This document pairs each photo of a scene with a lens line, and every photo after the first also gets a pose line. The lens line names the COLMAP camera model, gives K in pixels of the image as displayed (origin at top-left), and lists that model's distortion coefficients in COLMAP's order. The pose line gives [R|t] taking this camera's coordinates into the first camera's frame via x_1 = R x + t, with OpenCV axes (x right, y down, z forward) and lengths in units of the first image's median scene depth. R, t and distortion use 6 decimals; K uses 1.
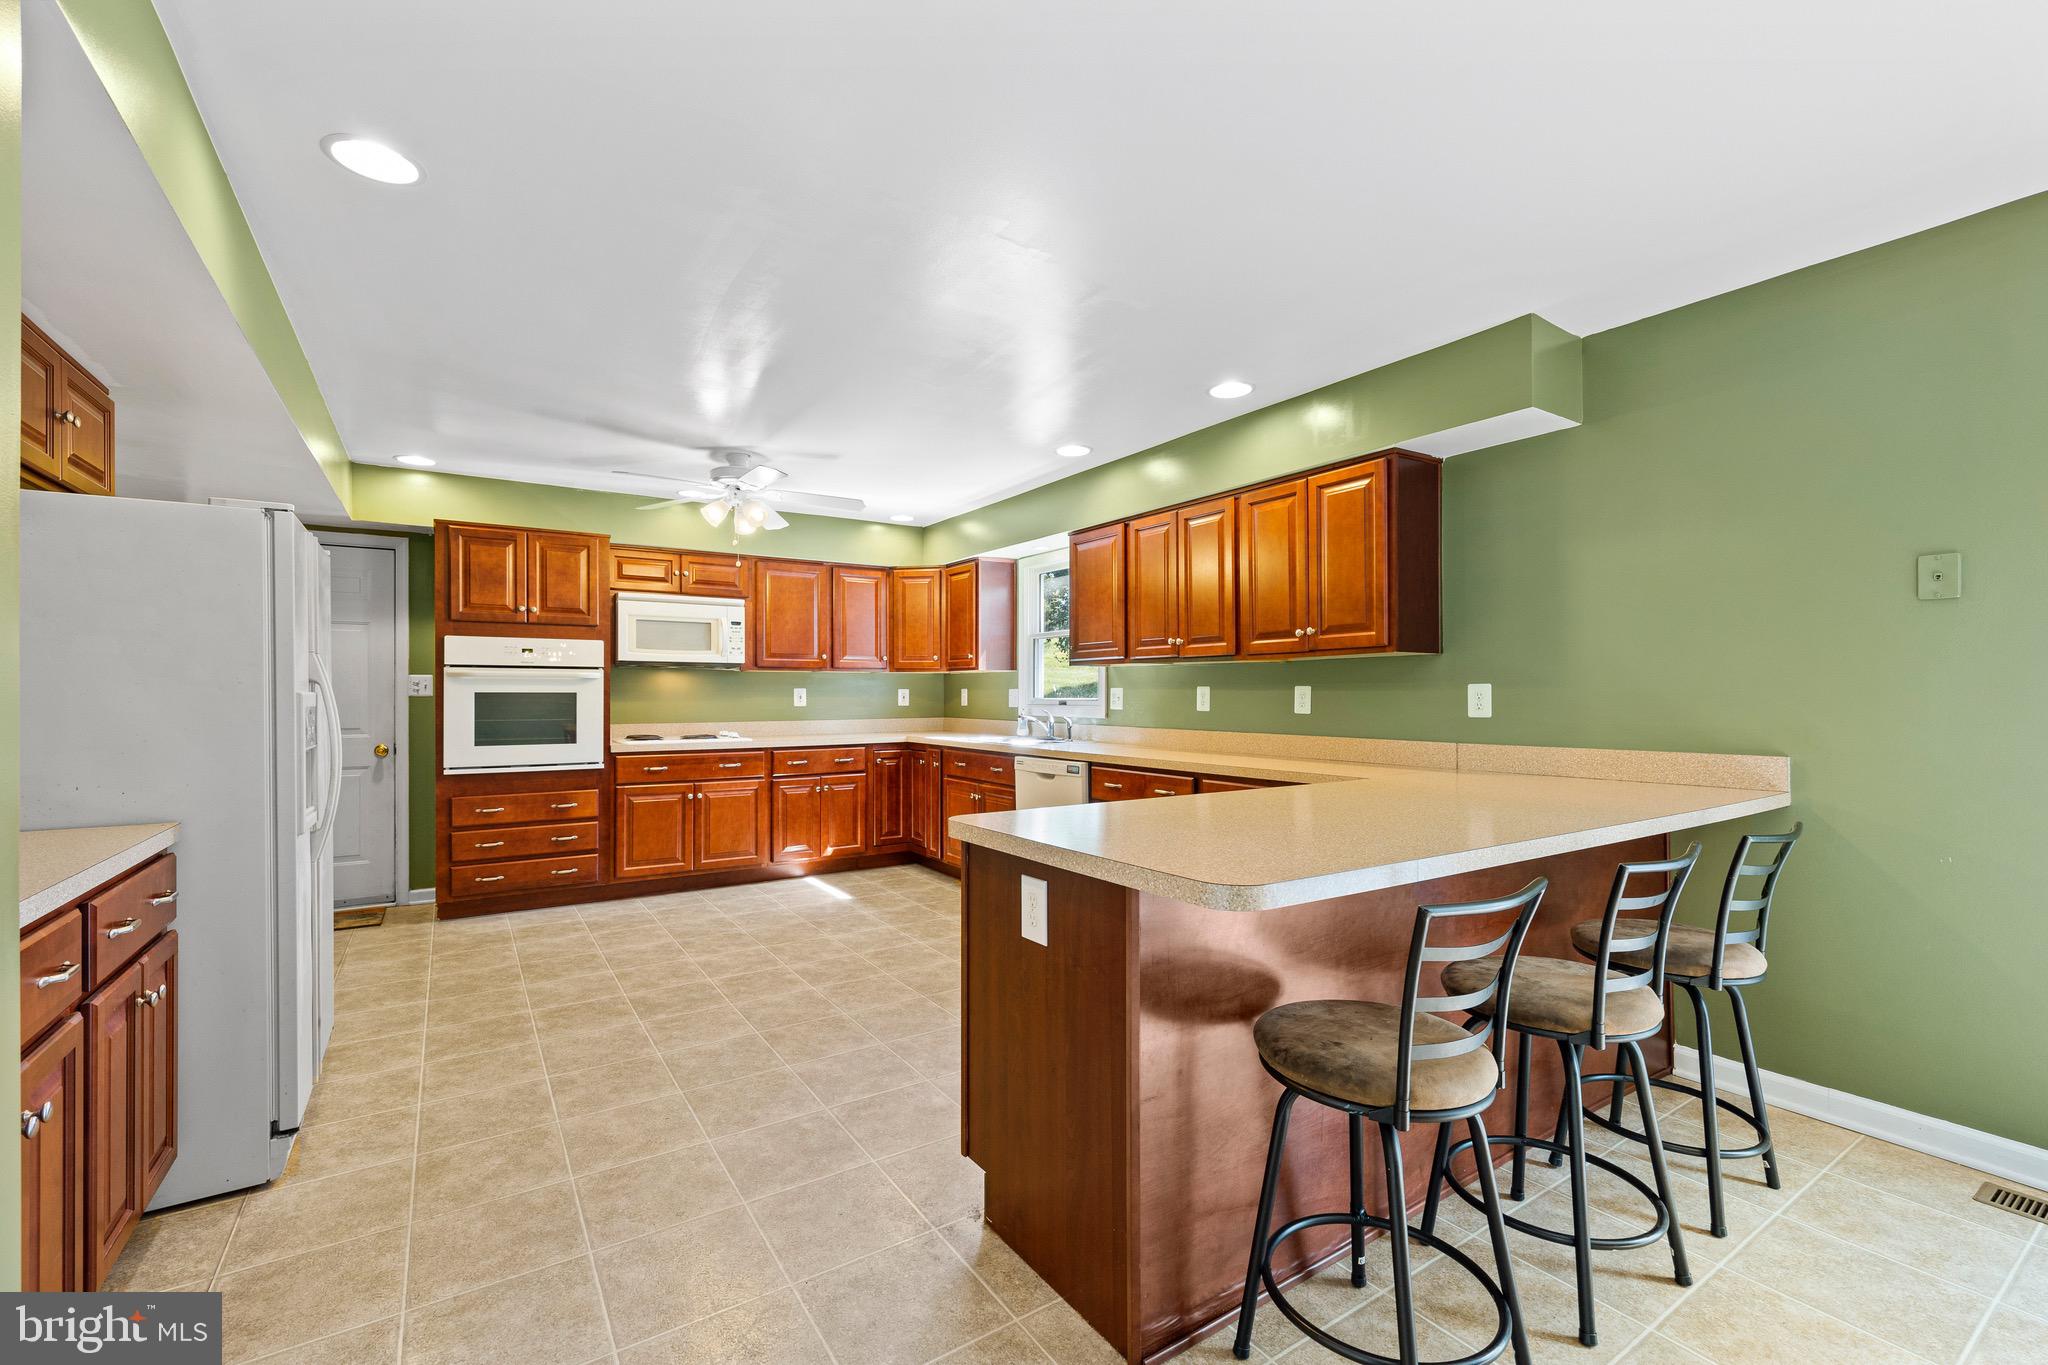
lens RADIAL K [[872.2, 0, 1021.5], [0, 872.2, 689.9], [0, 0, 1]] dist [0.000373, 0.000156]
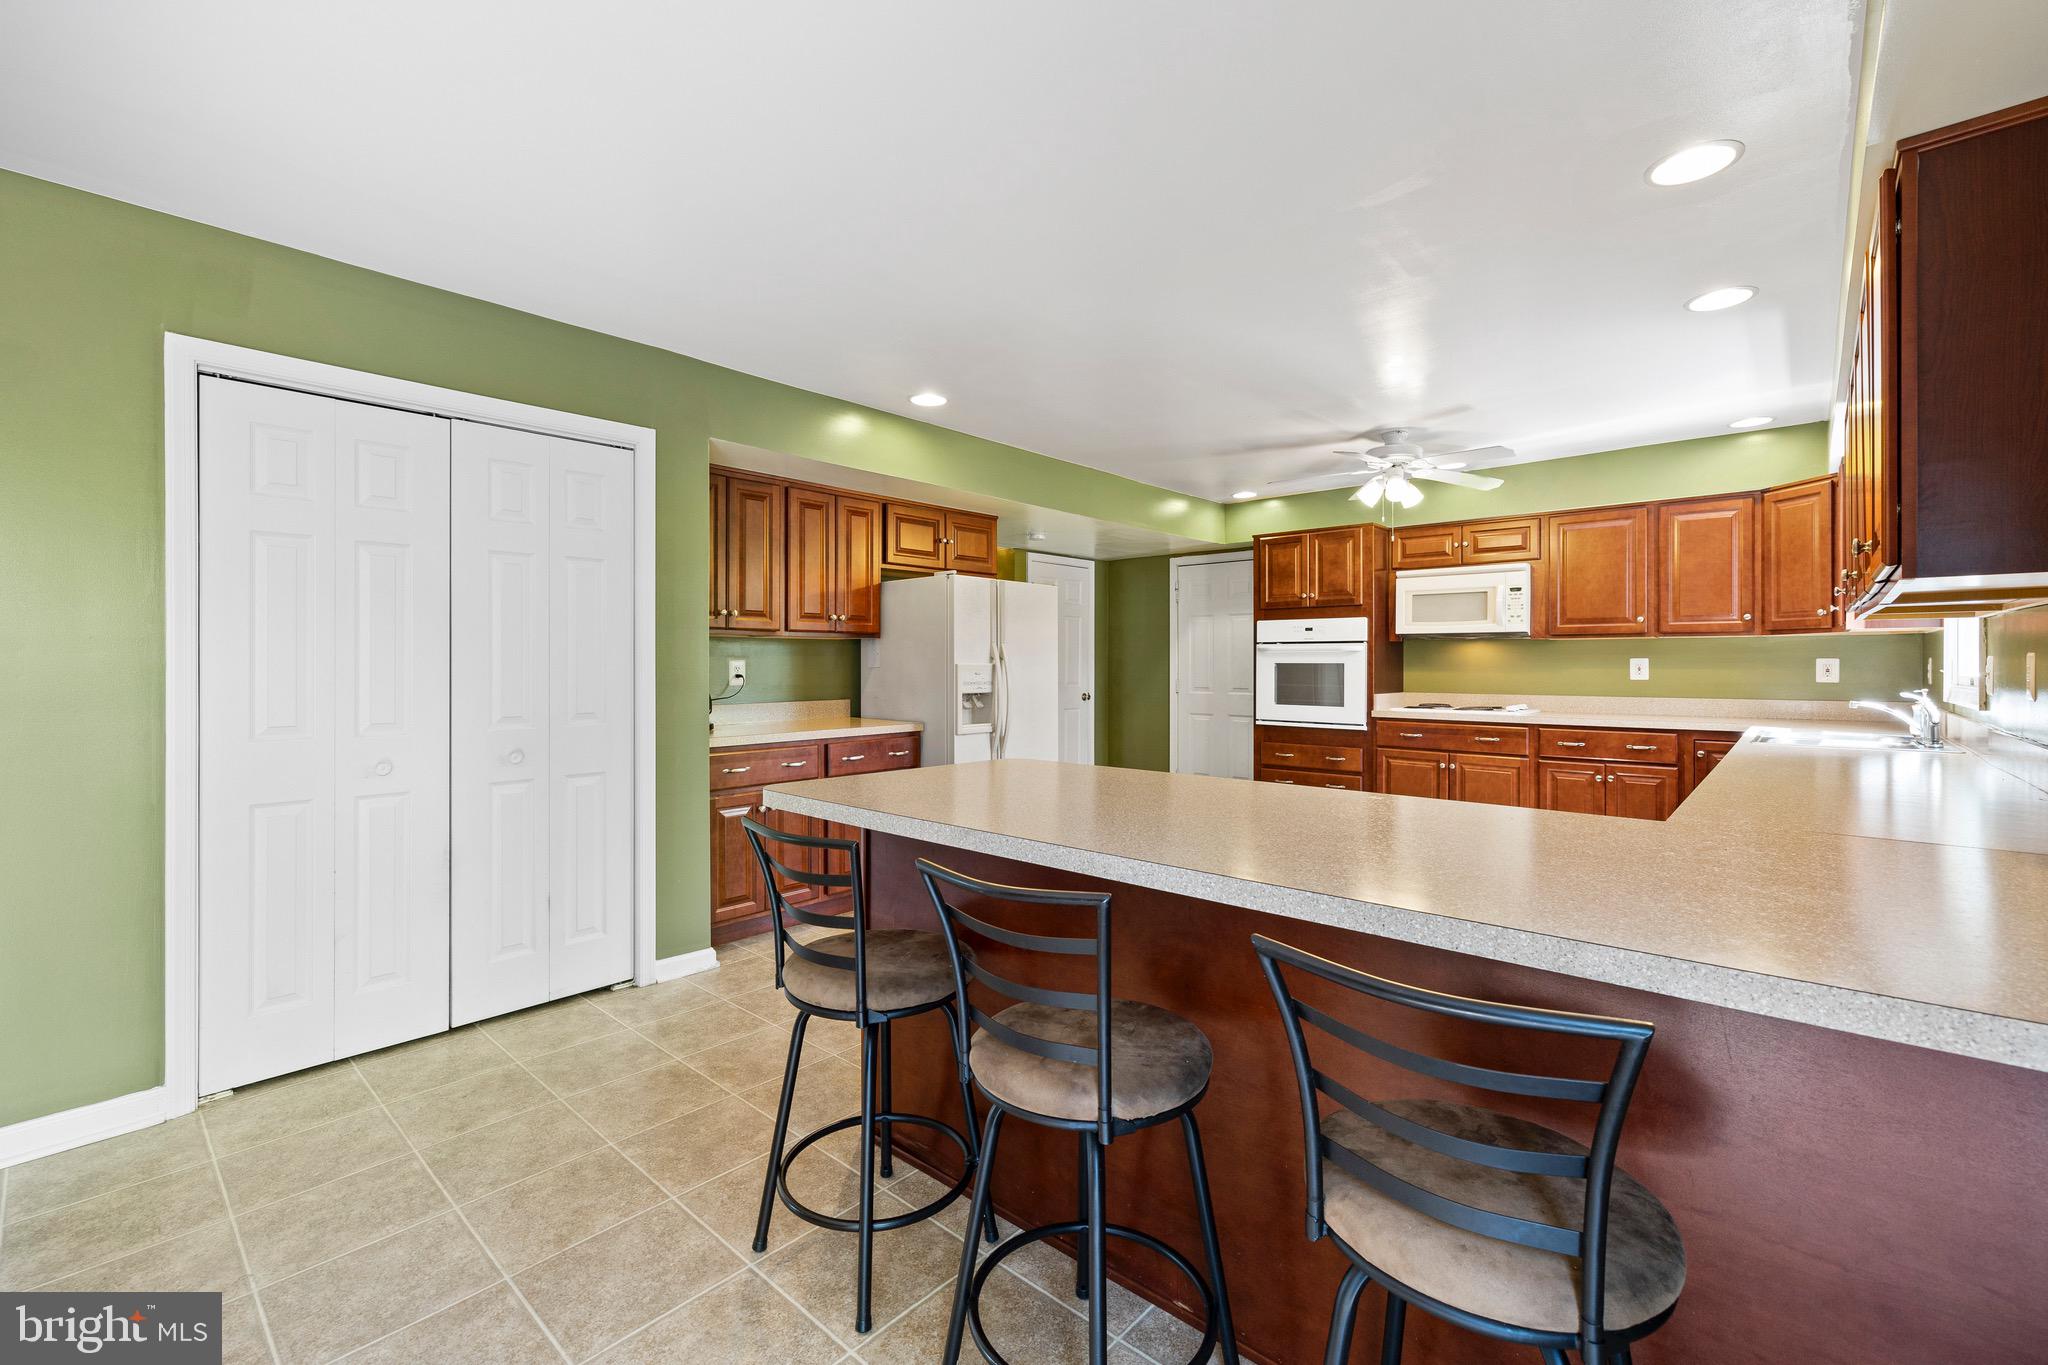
lens RADIAL K [[872.2, 0, 1011.9], [0, 872.2, 665.8], [0, 0, 1]] dist [0.000373, 0.000156]
pose [[0.247827, 0.004275, -0.968795, 0.549070], [0.003328, 0.999981, 0.005264, -0.001502], [0.968799, -0.004529, 0.247808, 0.300277]]
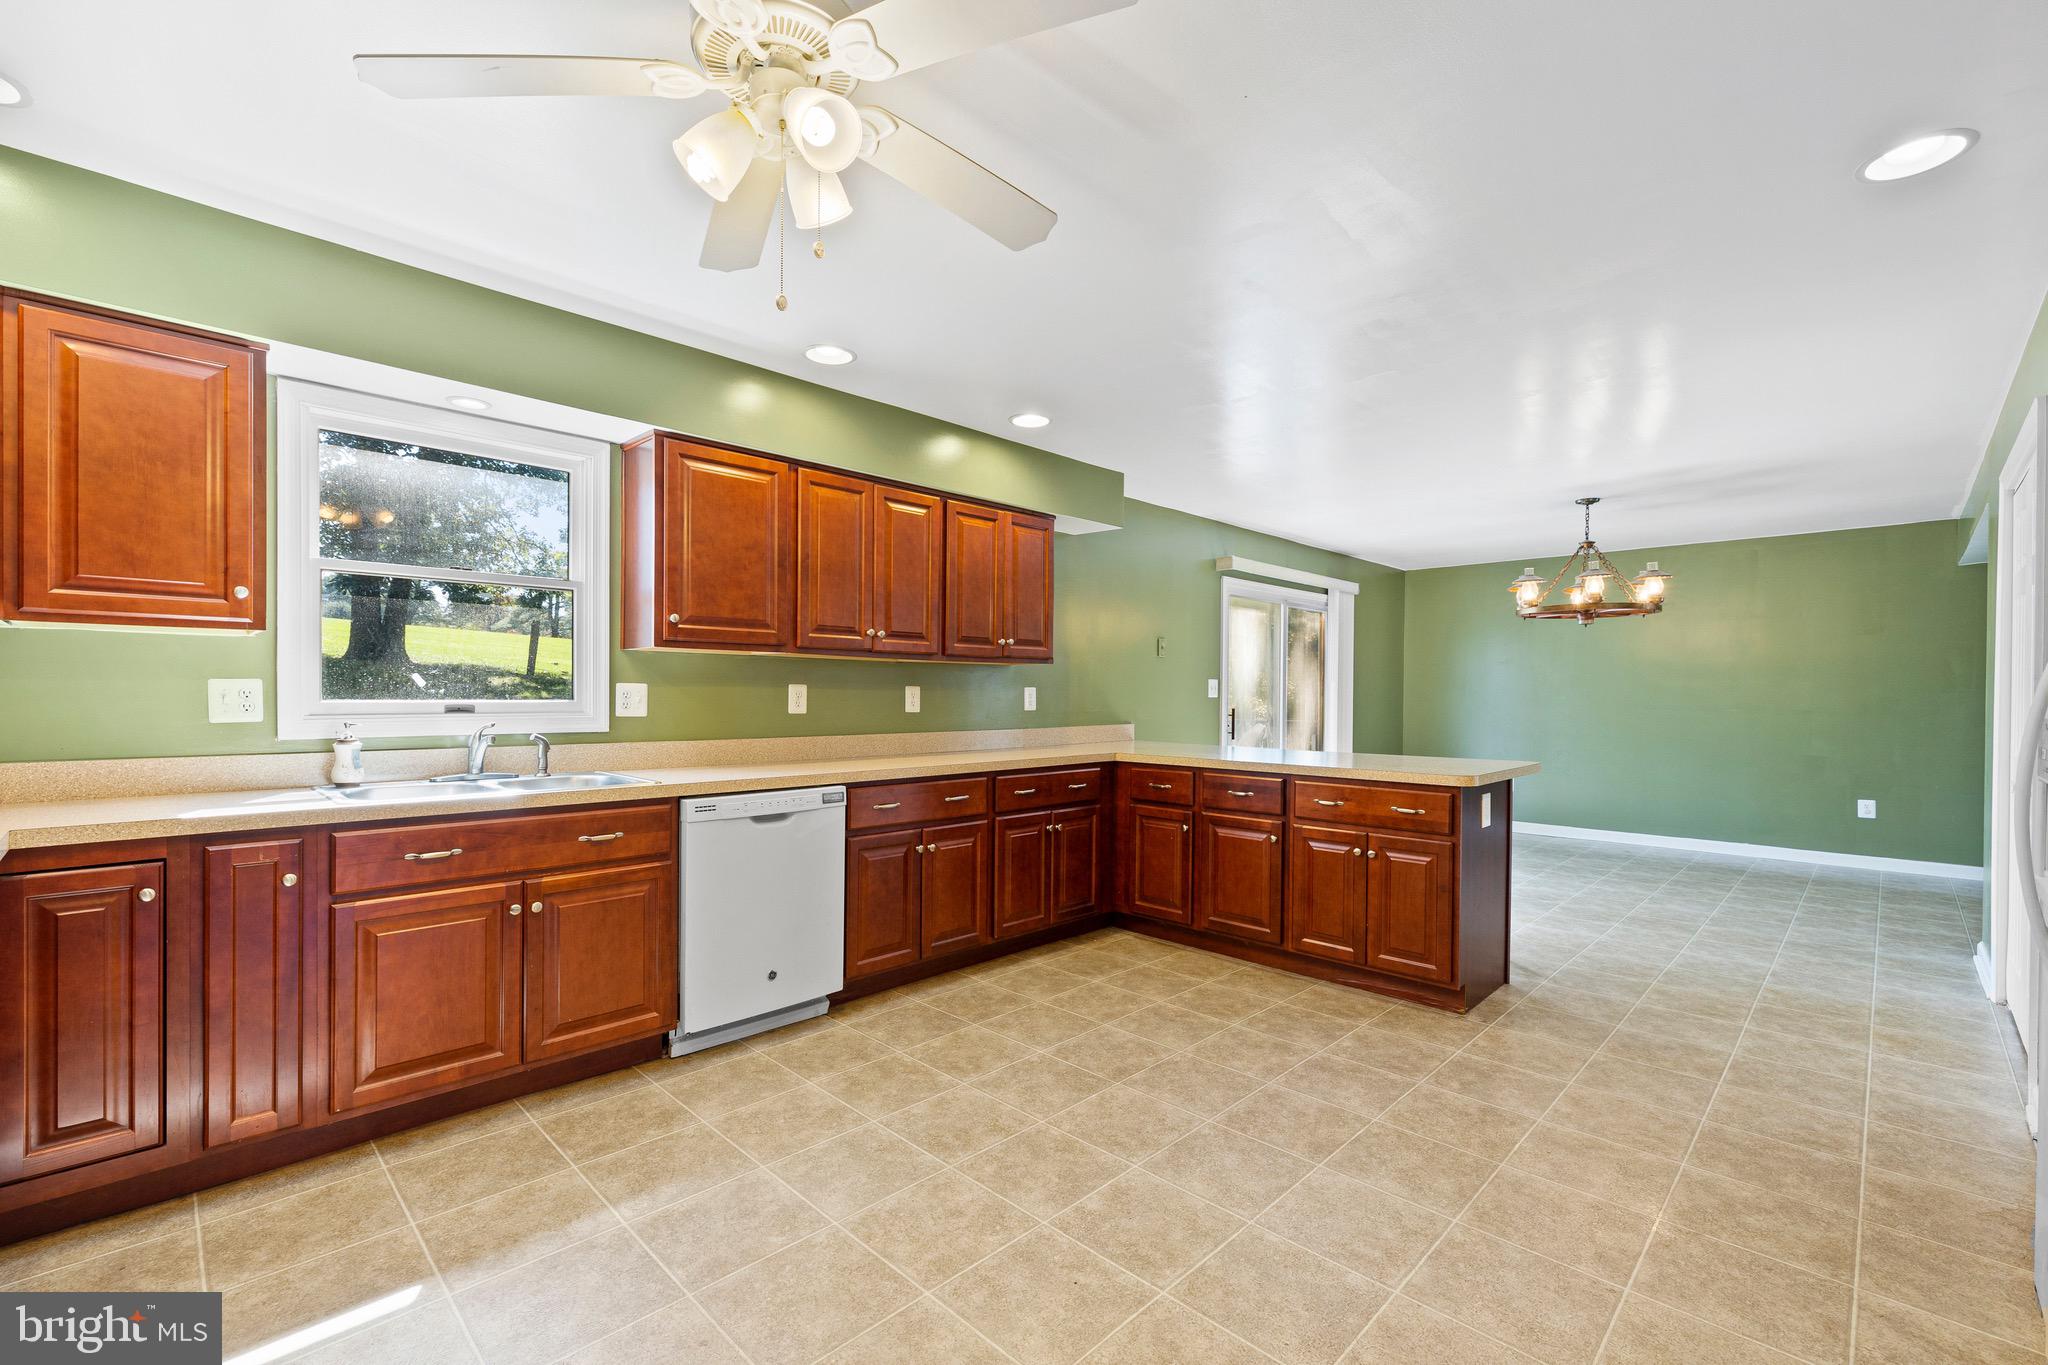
lens RADIAL K [[872.2, 0, 1023.6], [0, 872.2, 694.0], [0, 0, 1]] dist [0.000373, 0.000156]
pose [[-0.207677, -0.001431, 0.978196, -0.656342], [-0.010398, 0.999946, -0.000744, 0.003738], [-0.978142, -0.010326, -0.207680, 0.954943]]
